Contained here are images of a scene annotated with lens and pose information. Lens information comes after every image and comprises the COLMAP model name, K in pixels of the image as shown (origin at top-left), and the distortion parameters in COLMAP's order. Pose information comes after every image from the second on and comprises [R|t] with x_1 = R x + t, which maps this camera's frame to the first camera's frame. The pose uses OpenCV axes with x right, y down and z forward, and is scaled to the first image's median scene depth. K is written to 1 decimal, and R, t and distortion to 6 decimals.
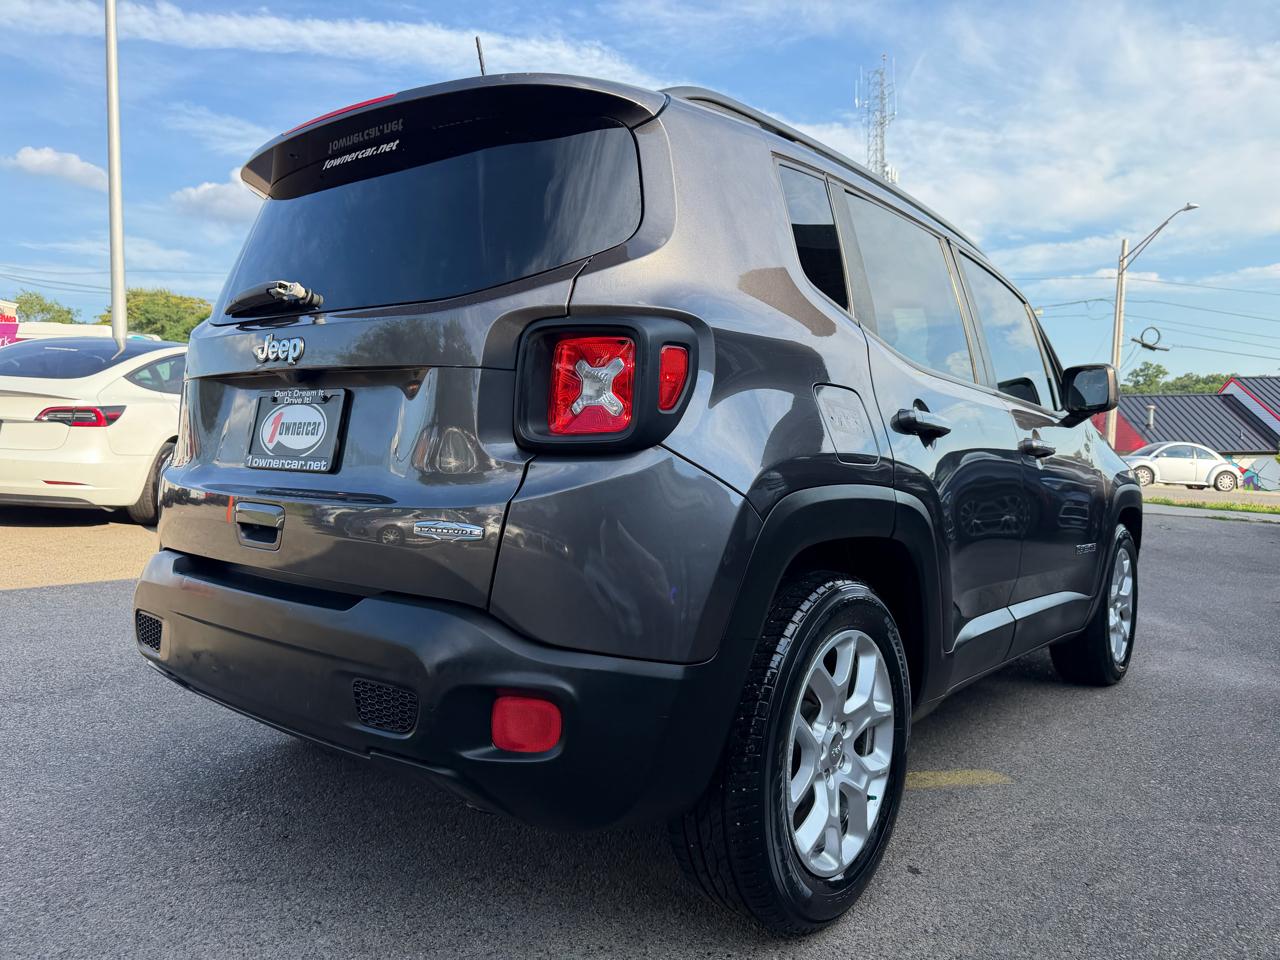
lens RADIAL K [[904.7, 0, 640.0], [0, 904.7, 480.0], [0, 0, 1]] dist [-0.019856, 0.005182]
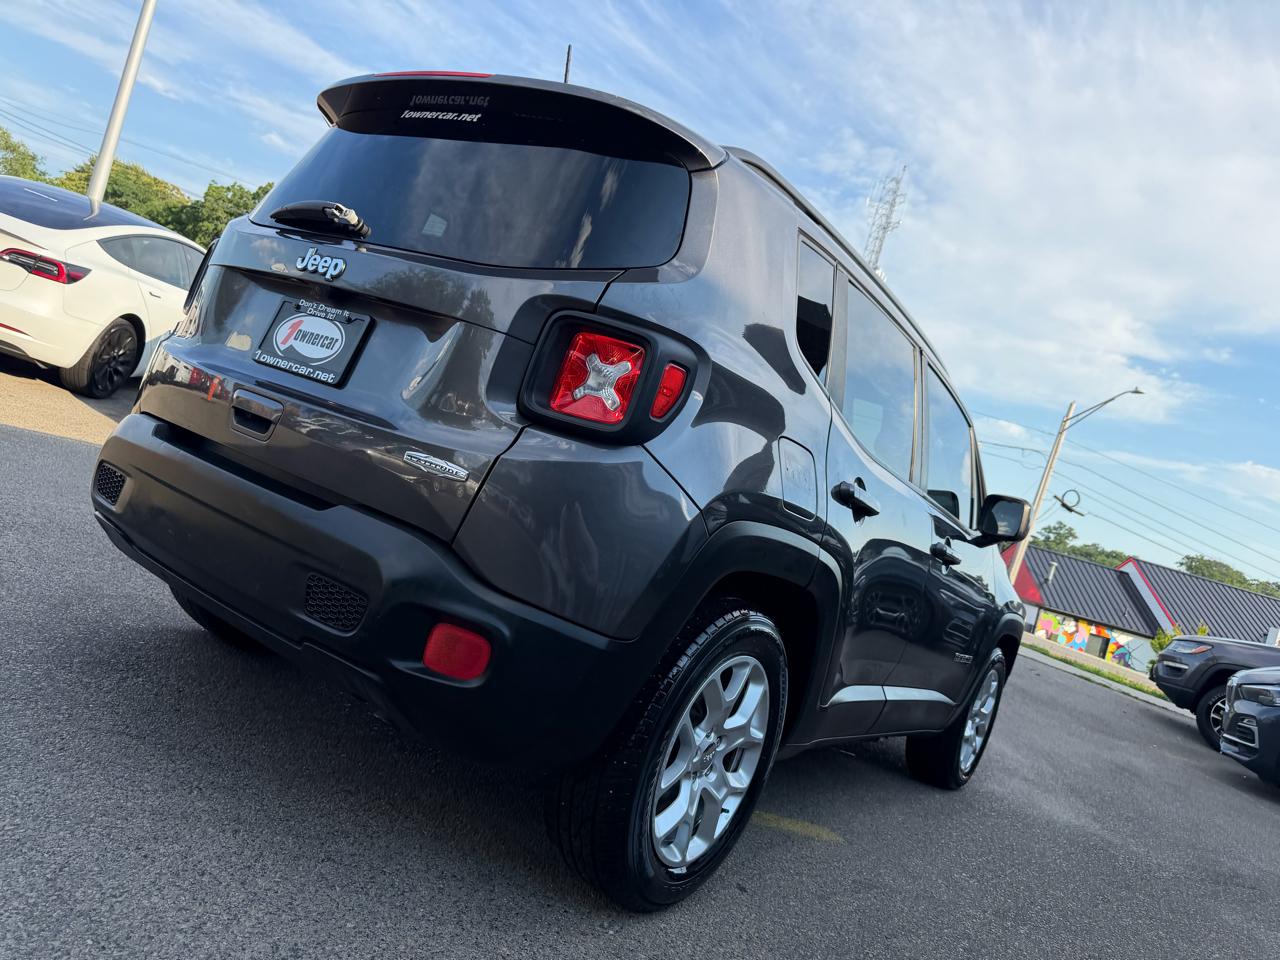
lens RADIAL K [[904.7, 0, 640.0], [0, 904.7, 480.0], [0, 0, 1]] dist [-0.019856, 0.005182]
pose [[0.956321, 0.281632, 0.078321, -0.042488], [-0.279289, 0.959389, -0.039634, 0.036441], [-0.086303, 0.016029, 0.996140, -0.096351]]
